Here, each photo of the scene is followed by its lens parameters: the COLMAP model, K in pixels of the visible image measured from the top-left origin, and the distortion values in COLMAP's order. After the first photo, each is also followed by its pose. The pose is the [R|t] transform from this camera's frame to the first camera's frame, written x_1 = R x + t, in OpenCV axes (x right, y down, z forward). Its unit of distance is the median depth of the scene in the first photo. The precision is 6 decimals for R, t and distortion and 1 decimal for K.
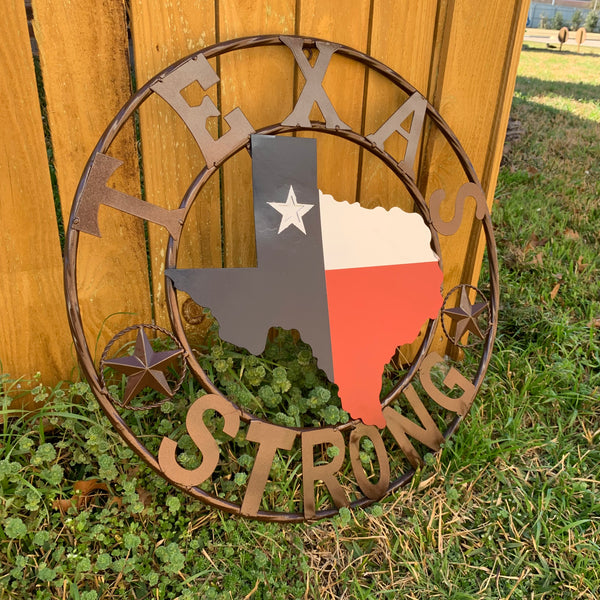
lens RADIAL K [[599.7, 0, 302.3], [0, 599.7, 298.0], [0, 0, 1]] dist [0.016090, 0.000000]
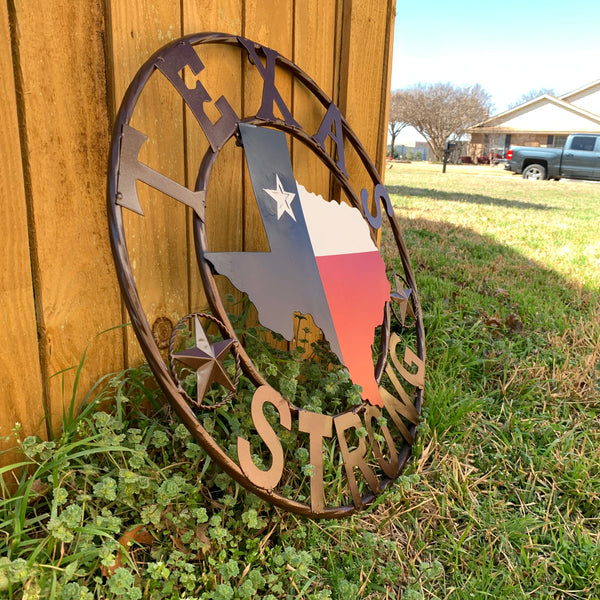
lens RADIAL K [[599.7, 0, 302.6], [0, 599.7, 300.9], [0, 0, 1]] dist [0.016090, 0.000000]
pose [[0.881108, -0.137614, 0.452450, -0.459446], [0.209744, 0.971197, -0.113065, 0.140238], [-0.423859, 0.194521, 0.884593, 0.132305]]
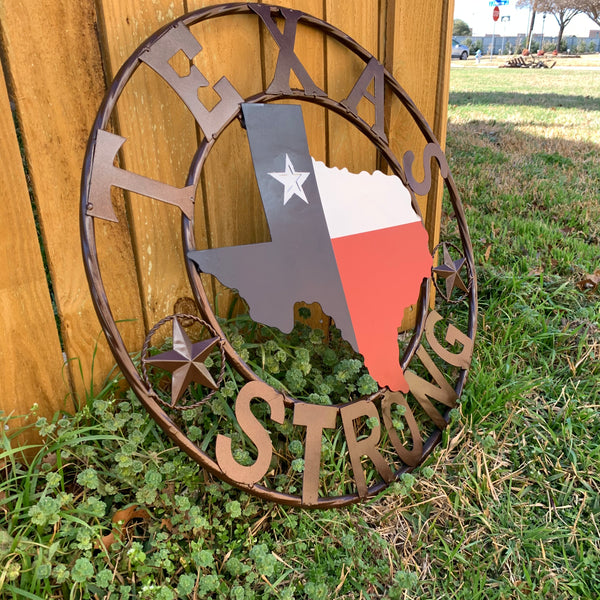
lens RADIAL K [[599.7, 0, 287.8], [0, 599.7, 301.6], [0, 0, 1]] dist [0.016090, 0.000000]
pose [[0.965129, -0.167389, 0.201263, -0.246183], [0.176443, 0.983919, -0.027789, 0.069904], [-0.193374, 0.062331, 0.979143, 0.076348]]
